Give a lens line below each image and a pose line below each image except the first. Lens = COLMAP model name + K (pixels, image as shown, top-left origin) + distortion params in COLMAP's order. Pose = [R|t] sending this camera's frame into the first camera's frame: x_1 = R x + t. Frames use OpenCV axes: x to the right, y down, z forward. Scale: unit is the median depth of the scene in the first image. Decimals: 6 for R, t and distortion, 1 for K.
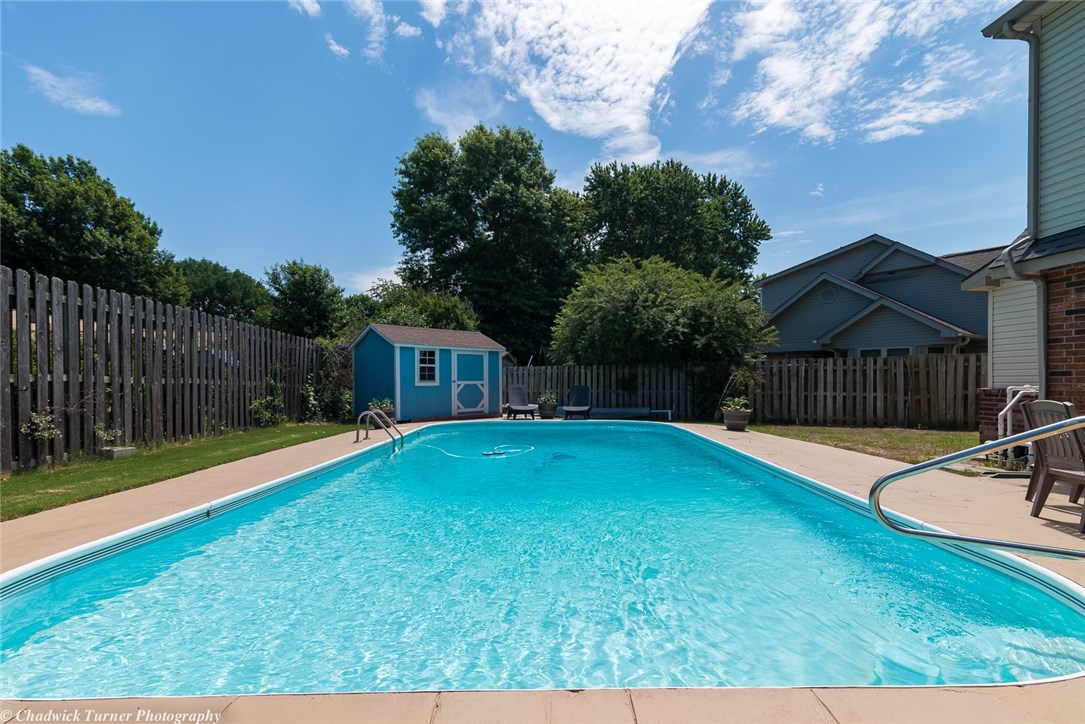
lens RADIAL K [[504.9, 0, 530.2], [0, 504.9, 382.0], [0, 0, 1]] dist [0.012266, 0.000298]
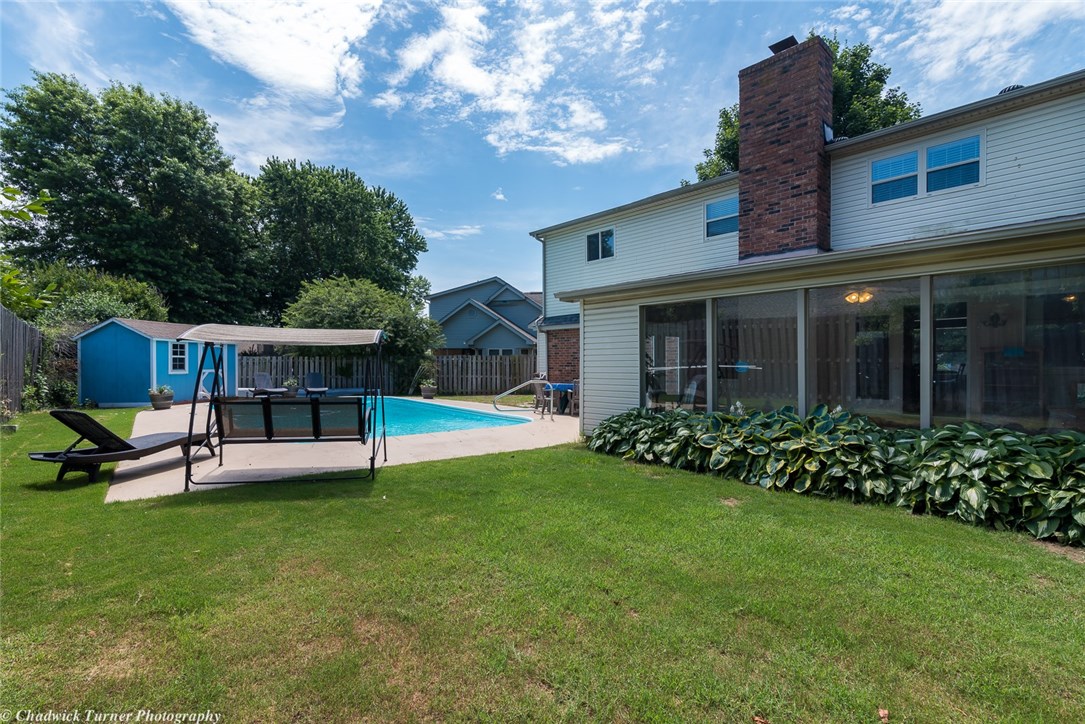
lens RADIAL K [[504.9, 0, 542.7], [0, 504.9, 363.1], [0, 0, 1]] dist [0.012266, 0.000298]
pose [[0.773794, 0.004444, 0.633422, -0.237641], [-0.001011, 0.999983, -0.005781, -0.009371], [-0.633437, 0.003833, 0.773785, -0.355716]]
